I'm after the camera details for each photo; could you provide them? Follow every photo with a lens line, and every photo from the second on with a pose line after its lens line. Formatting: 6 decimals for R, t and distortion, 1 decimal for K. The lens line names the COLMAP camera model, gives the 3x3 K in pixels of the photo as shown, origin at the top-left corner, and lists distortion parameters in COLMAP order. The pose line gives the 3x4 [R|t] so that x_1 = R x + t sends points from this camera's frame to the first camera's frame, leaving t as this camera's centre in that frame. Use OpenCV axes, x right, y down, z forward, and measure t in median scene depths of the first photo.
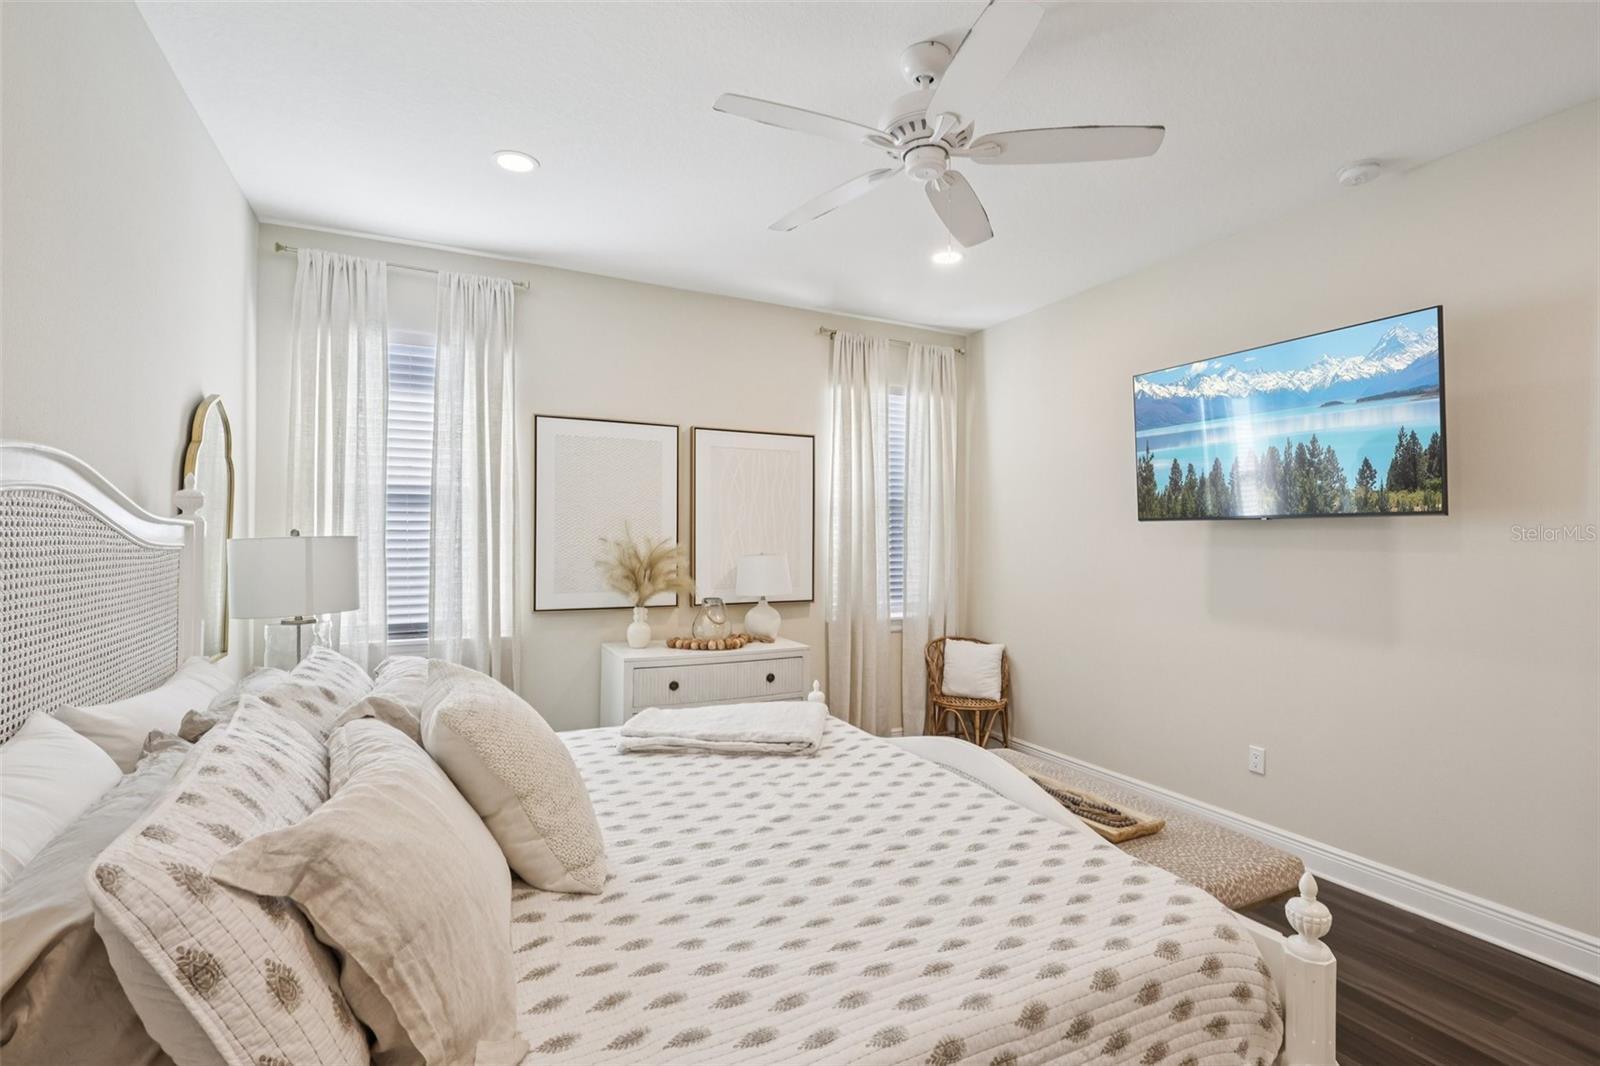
lens RADIAL K [[744.7, 0, 800.6], [0, 744.7, 534.5], [0, 0, 1]] dist [-0.002879, -0.001088]
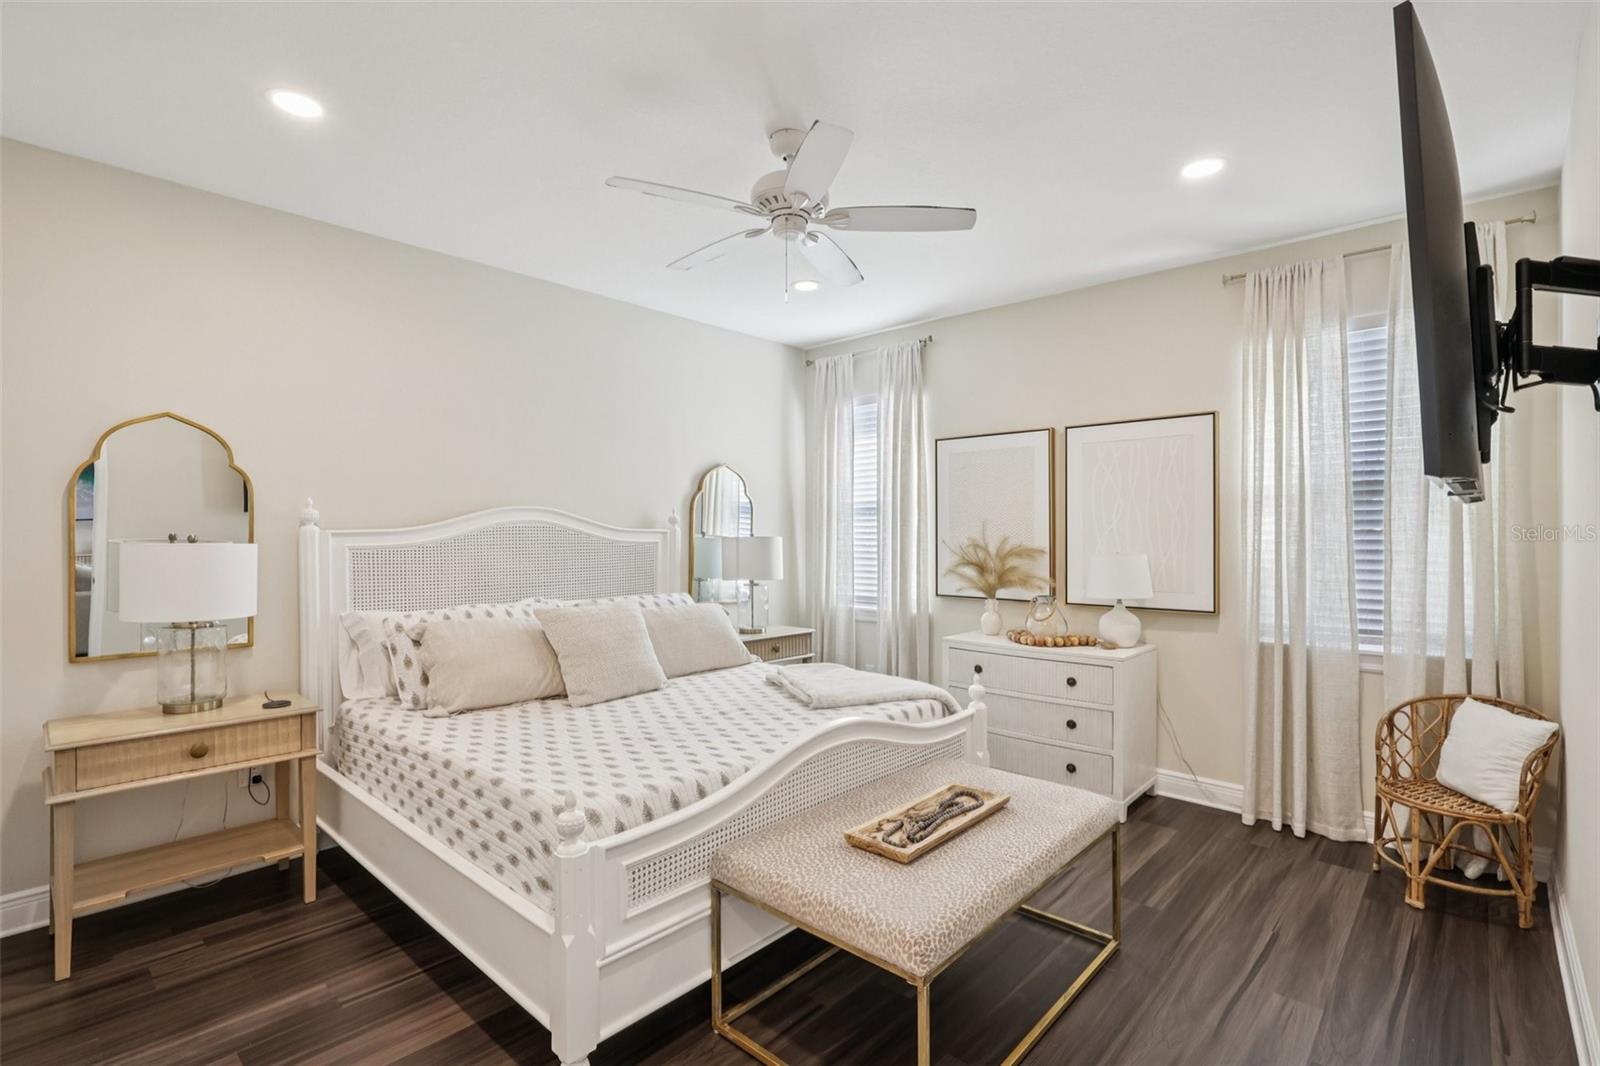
lens RADIAL K [[744.7, 0, 790.0], [0, 744.7, 541.1], [0, 0, 1]] dist [-0.002879, -0.001088]
pose [[0.353363, 0.002614, -0.935483, 0.676438], [0.008108, 0.999950, 0.005857, 0.001415], [0.935451, -0.009654, 0.353324, 0.295229]]
